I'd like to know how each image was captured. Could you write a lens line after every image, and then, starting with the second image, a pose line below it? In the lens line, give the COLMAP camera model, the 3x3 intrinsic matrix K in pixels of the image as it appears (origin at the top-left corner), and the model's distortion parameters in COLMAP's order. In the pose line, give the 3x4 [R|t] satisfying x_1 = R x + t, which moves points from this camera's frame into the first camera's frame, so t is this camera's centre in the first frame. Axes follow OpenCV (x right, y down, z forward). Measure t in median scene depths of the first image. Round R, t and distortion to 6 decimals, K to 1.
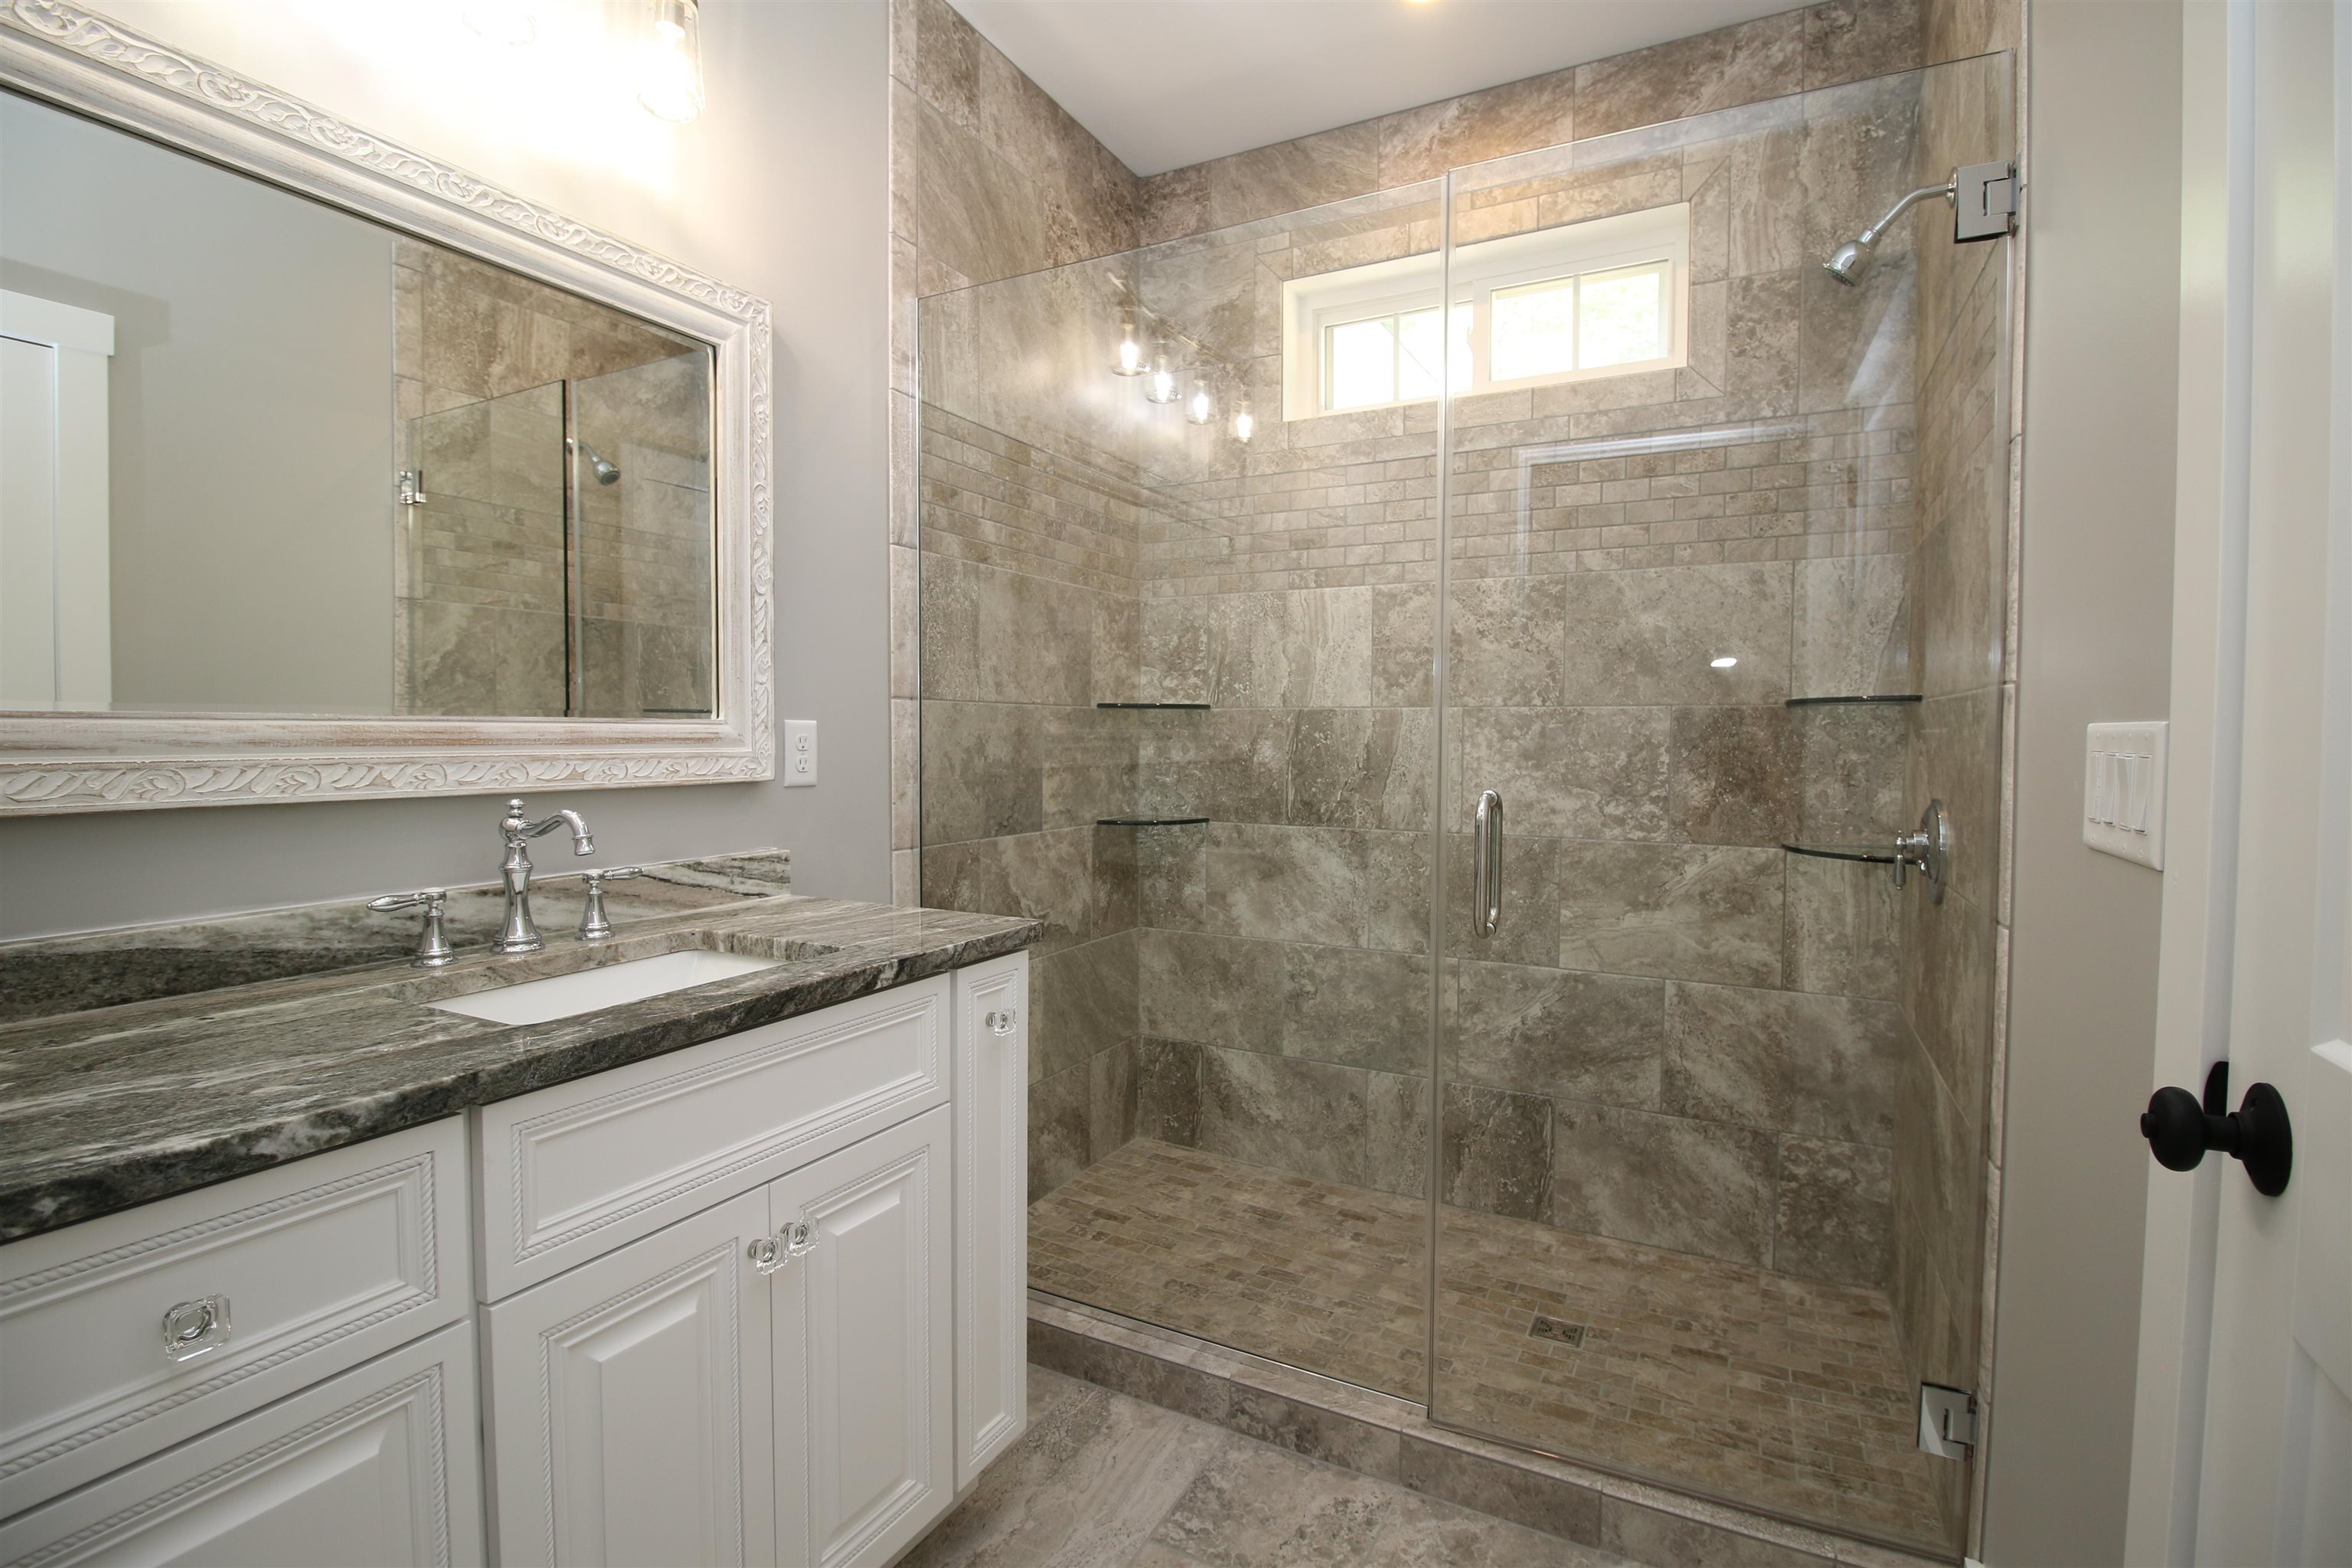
lens RADIAL K [[1089.8, 0, 1182.5], [0, 1089.8, 773.0], [0, 0, 1]] dist [-0.001279, -0.012474]
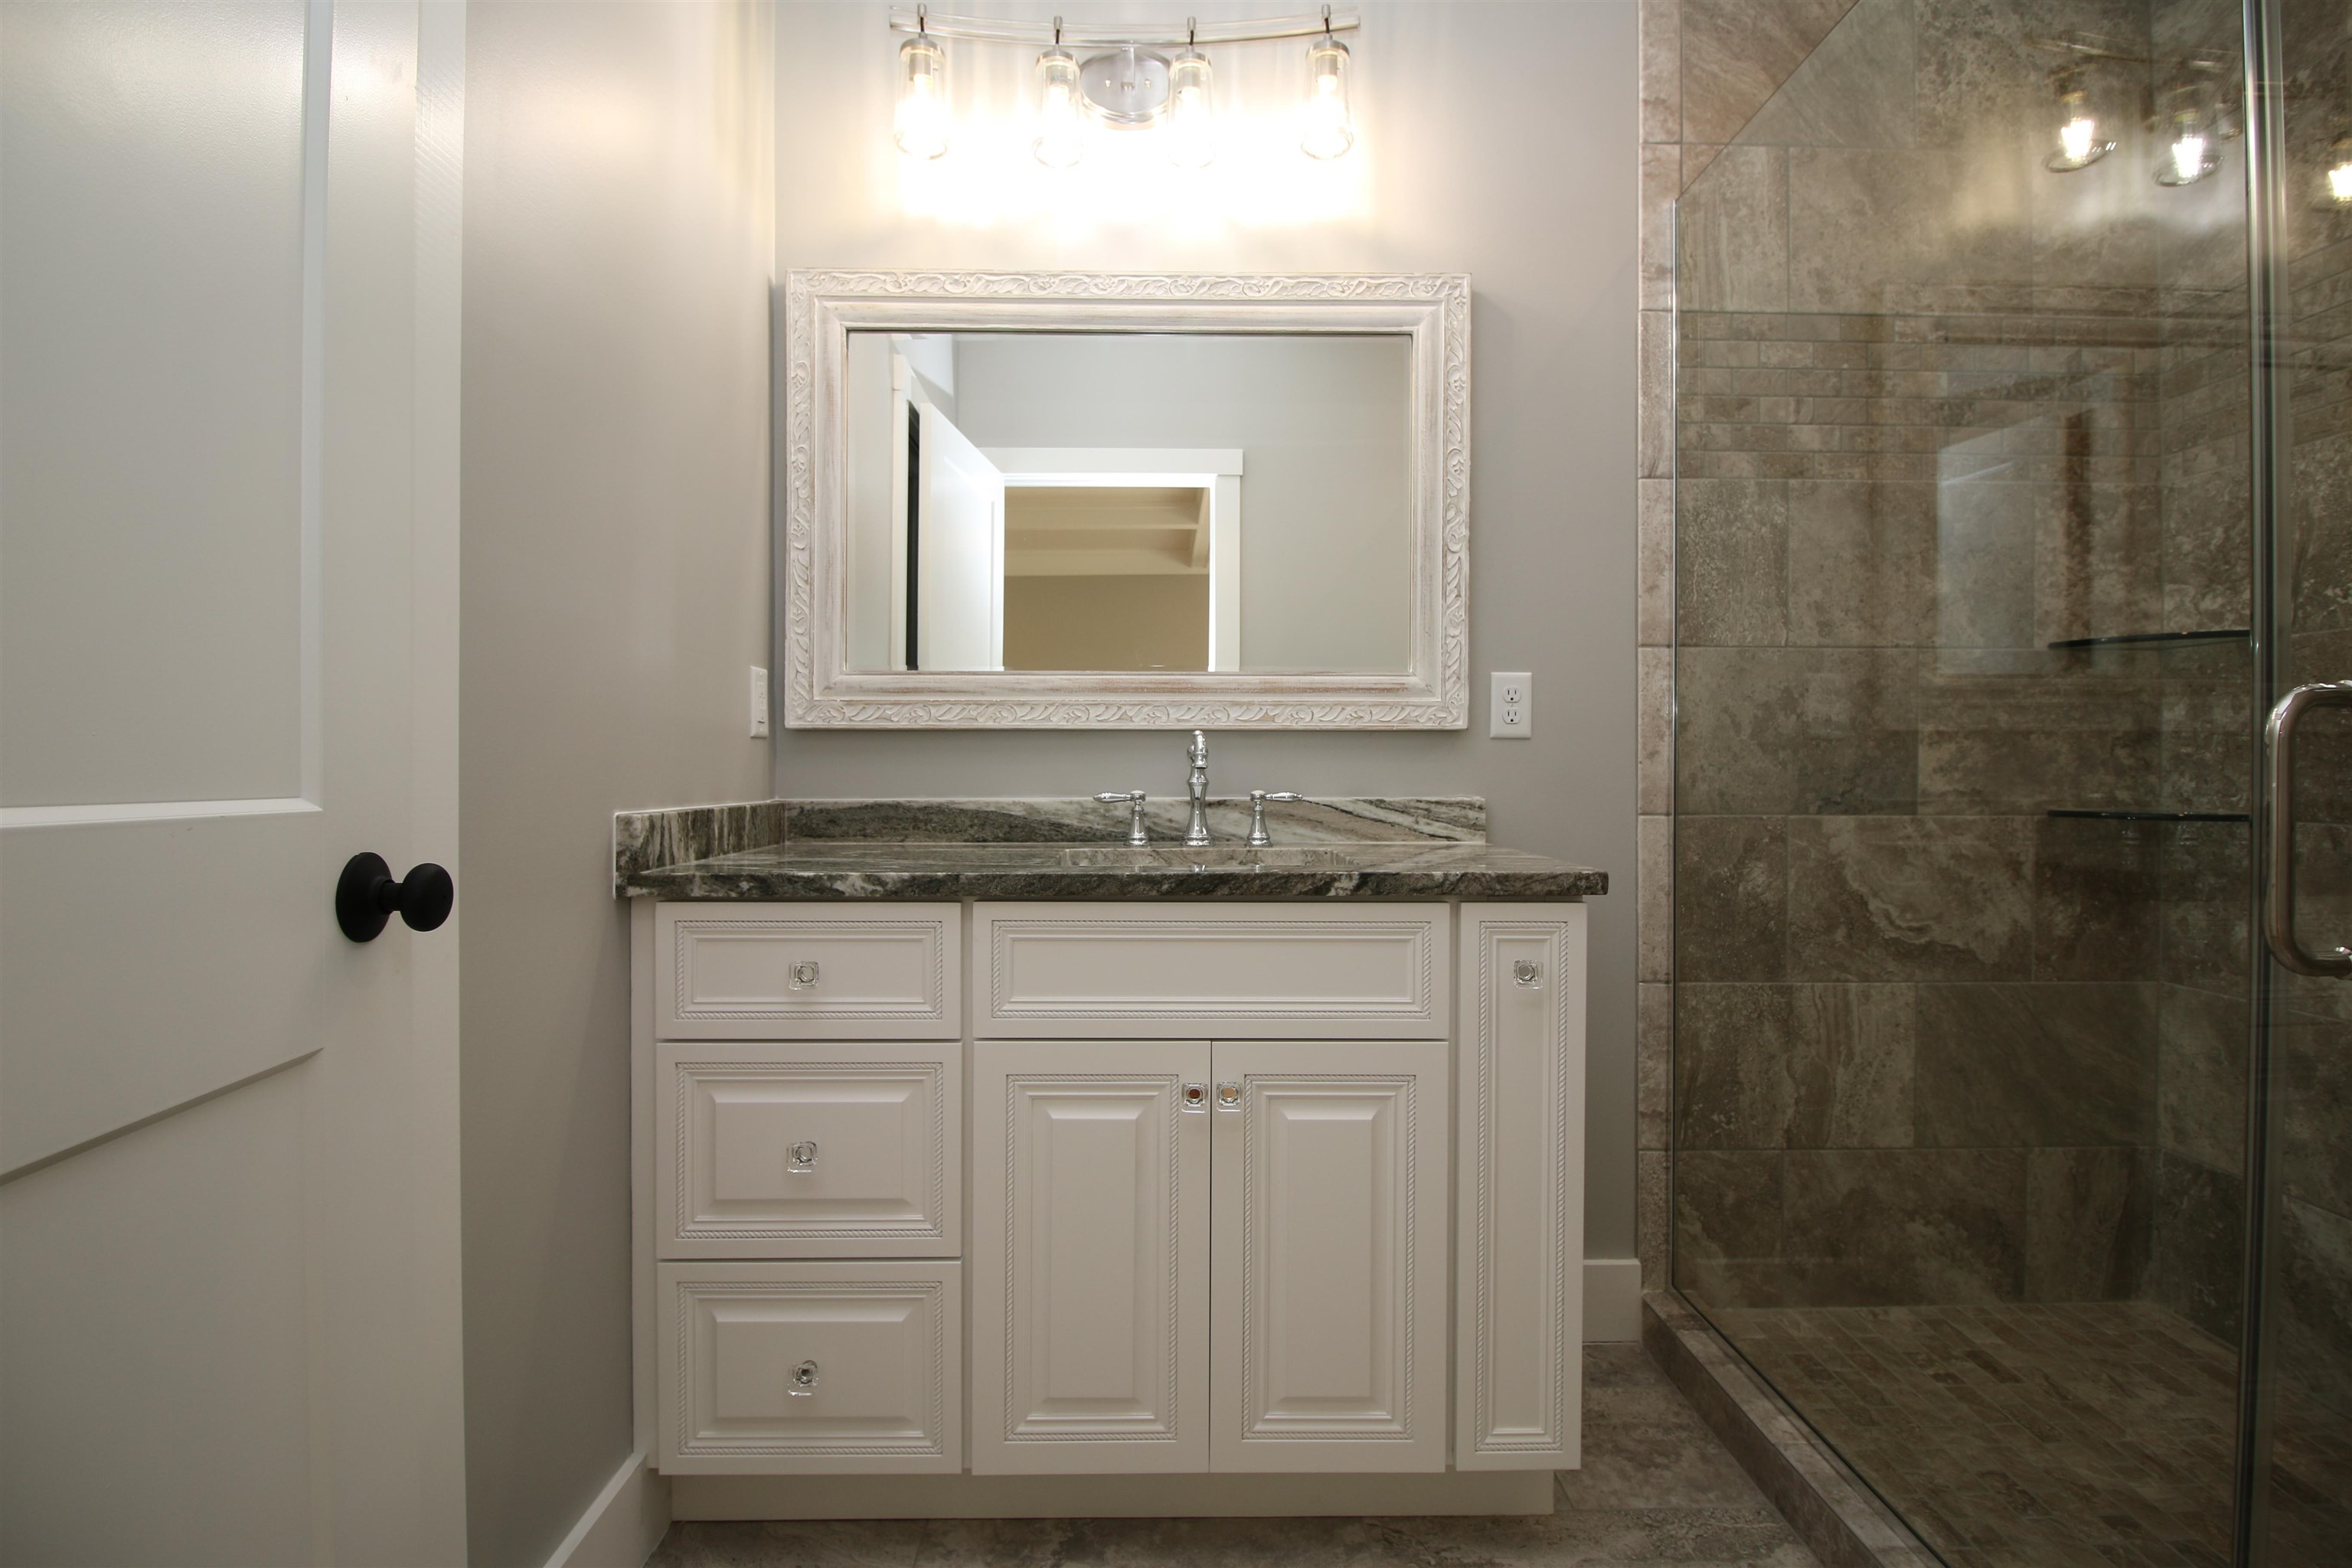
lens RADIAL K [[1089.8, 0, 1182.5], [0, 1089.8, 773.0], [0, 0, 1]] dist [-0.001279, -0.012474]
pose [[0.471870, 0.000131, -0.881668, 0.355179], [-0.032424, 0.999326, -0.017205, 0.064595], [0.881072, 0.036706, 0.471556, 0.237966]]
